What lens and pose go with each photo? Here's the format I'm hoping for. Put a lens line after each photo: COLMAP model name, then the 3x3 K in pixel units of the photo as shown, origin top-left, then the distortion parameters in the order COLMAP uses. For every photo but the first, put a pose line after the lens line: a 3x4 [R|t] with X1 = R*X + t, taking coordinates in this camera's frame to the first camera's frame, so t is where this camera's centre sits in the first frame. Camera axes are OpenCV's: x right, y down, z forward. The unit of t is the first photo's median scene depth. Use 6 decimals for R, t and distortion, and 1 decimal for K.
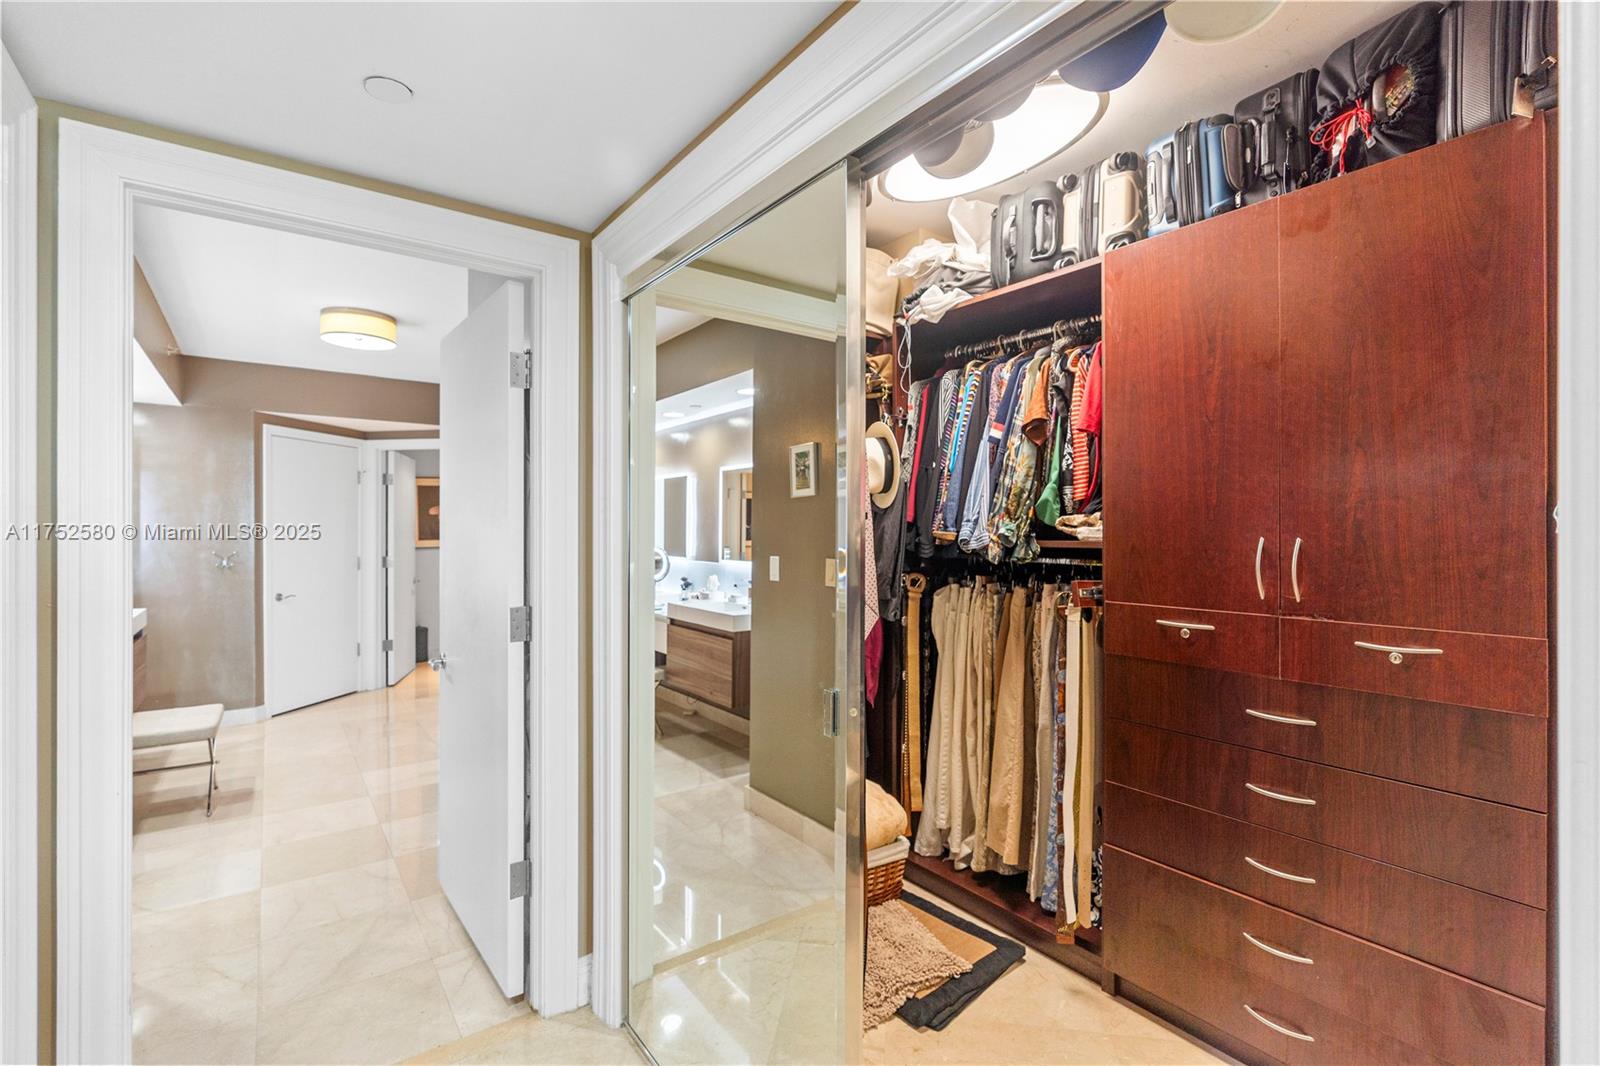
lens RADIAL K [[730.0, 0, 803.7], [0, 730.0, 522.8], [0, 0, 1]] dist [0.000870, 0.000658]
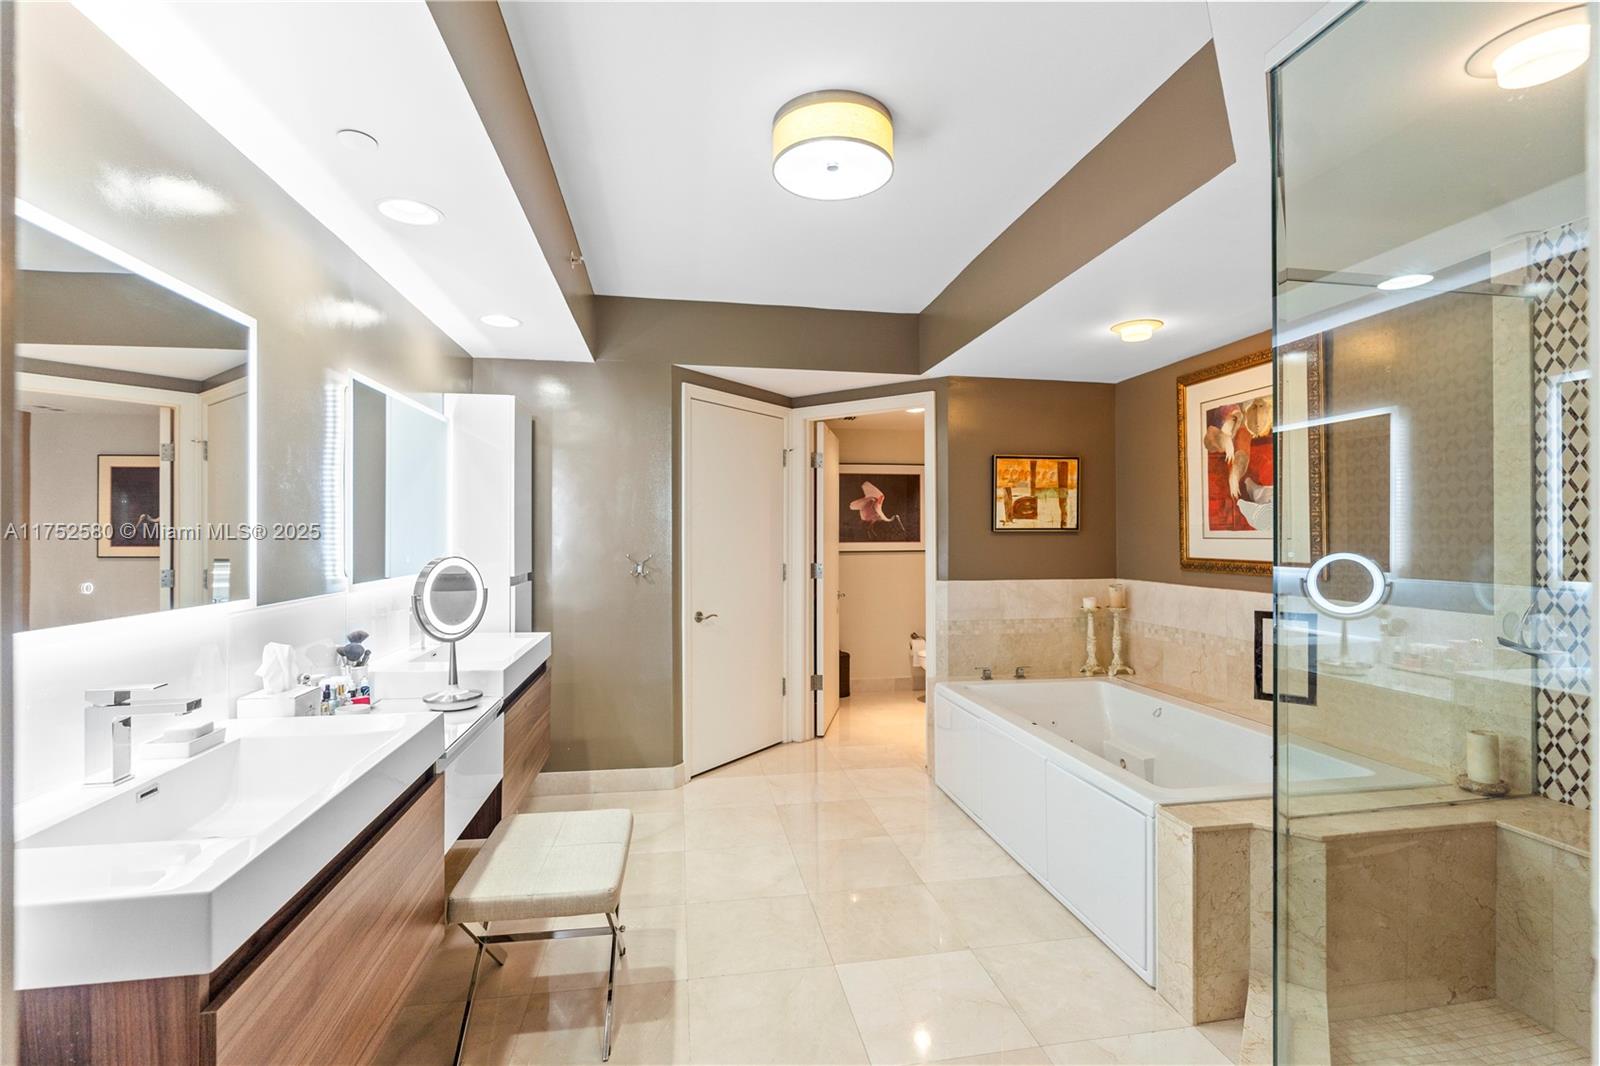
lens RADIAL K [[730.0, 0, 803.7], [0, 730.0, 522.8], [0, 0, 1]] dist [0.000870, 0.000658]
pose [[0.895179, -0.004891, -0.445681, -0.299731], [0.001160, 0.999962, -0.008643, 0.013306], [0.445706, 0.007220, 0.895150, 0.392973]]
